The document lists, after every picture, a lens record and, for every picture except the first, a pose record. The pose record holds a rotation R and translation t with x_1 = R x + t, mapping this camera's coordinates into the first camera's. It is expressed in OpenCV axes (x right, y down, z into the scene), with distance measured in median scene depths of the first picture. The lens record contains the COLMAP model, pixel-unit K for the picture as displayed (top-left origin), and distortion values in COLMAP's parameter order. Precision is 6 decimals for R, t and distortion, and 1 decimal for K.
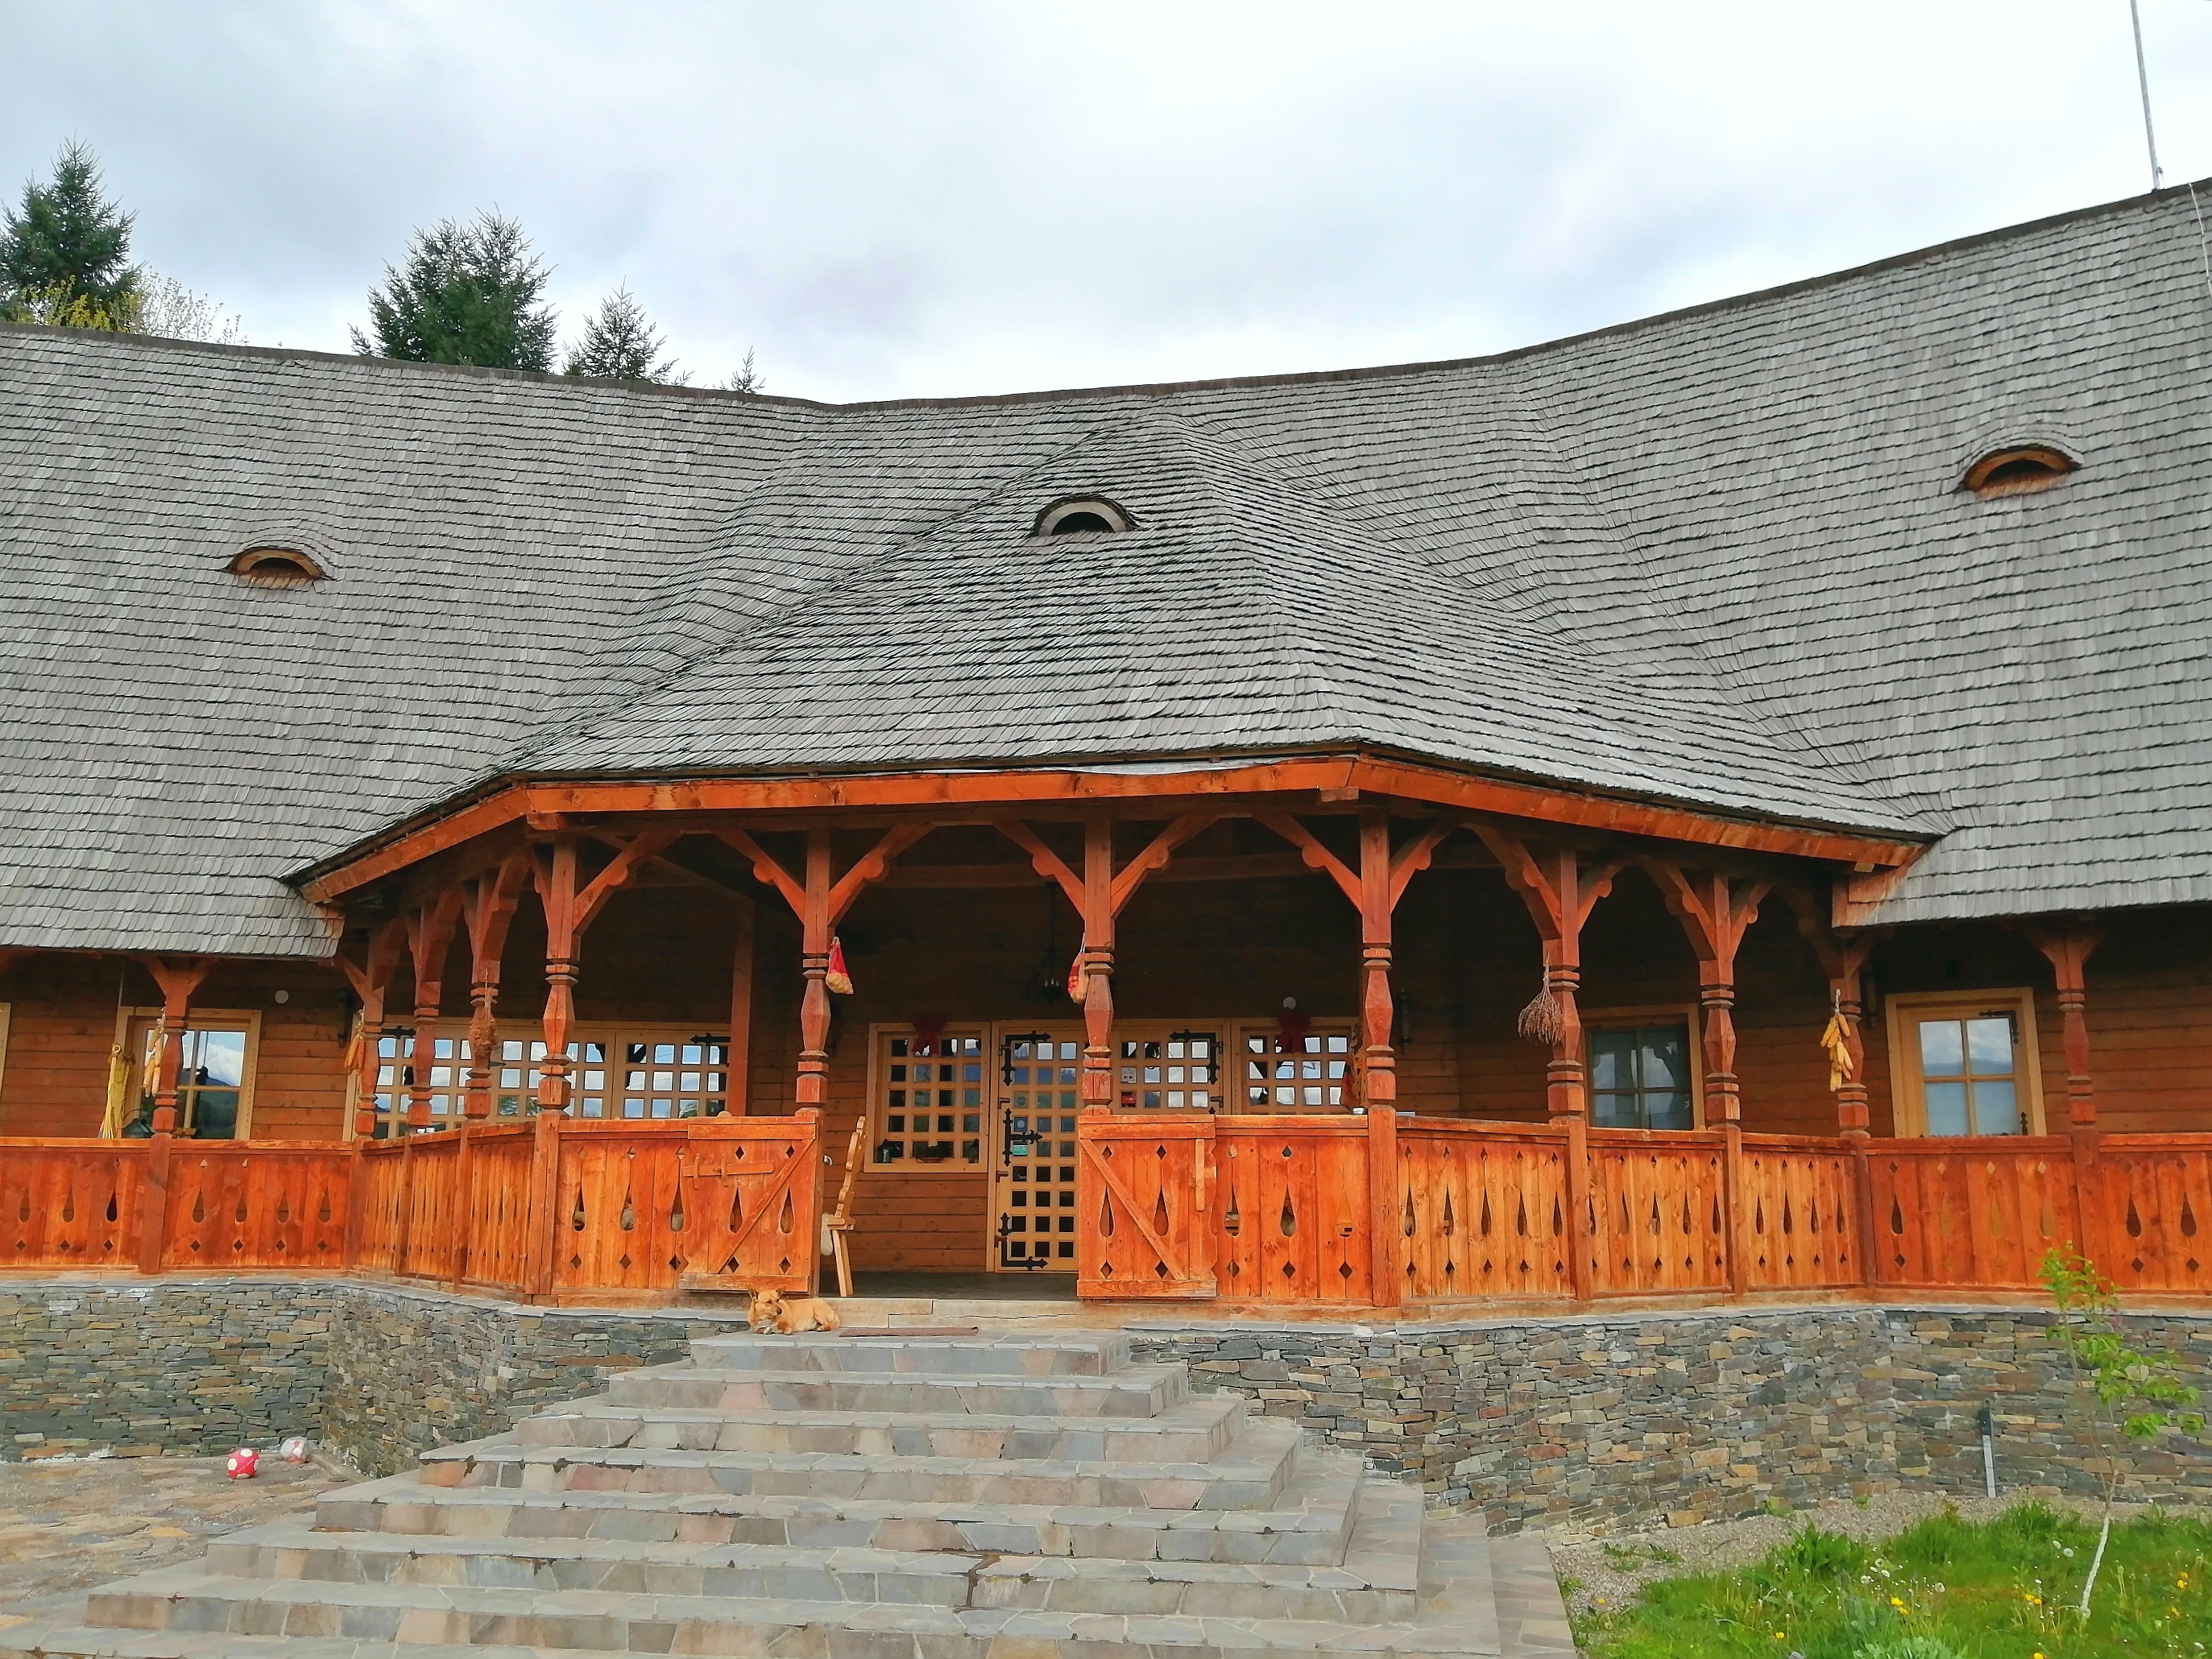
lens RADIAL K [[1843.9, 0, 1106.0], [0, 1843.9, 829.5], [0, 0, 1]] dist [0.025829, 0.001960]
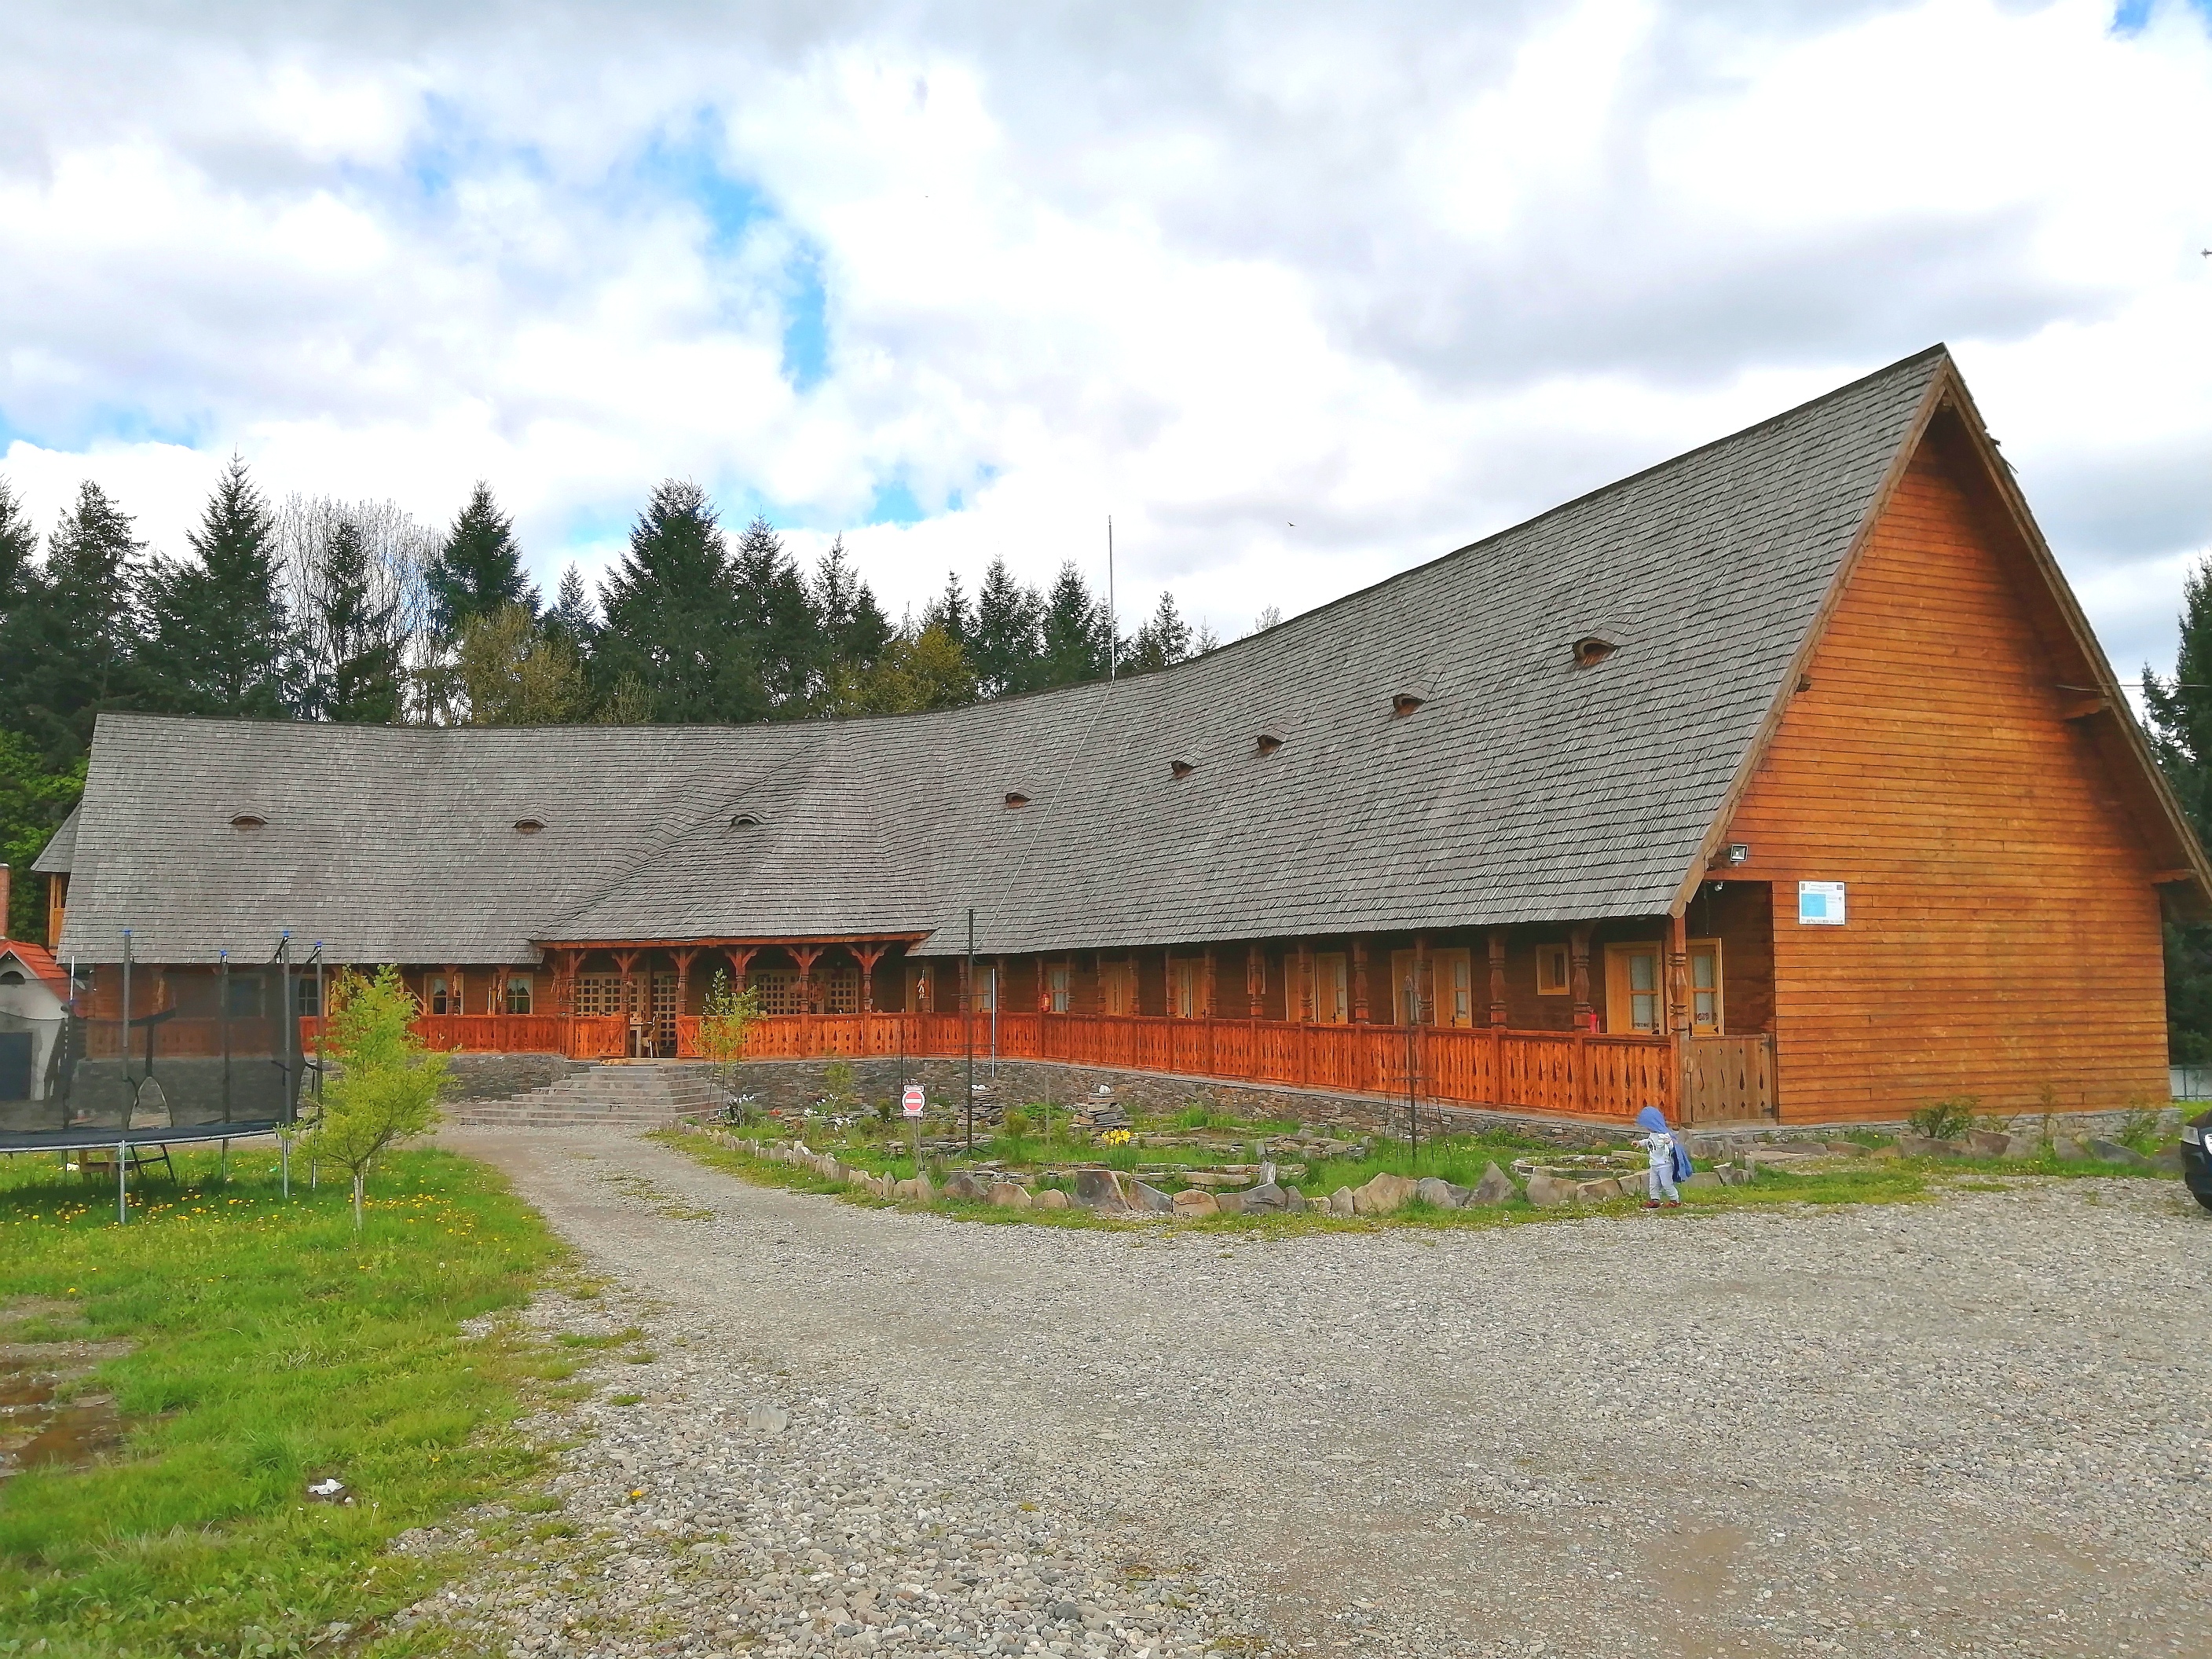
lens RADIAL K [[1737.7, 0, 1106.0], [0, 1737.7, 829.5], [0, 0, 1]] dist [-0.000475, -0.000526]
pose [[0.976509, -0.033688, -0.212828, 1.274496], [0.056889, 0.992965, 0.103844, -0.443415], [0.207833, -0.113513, 0.971556, -1.851499]]
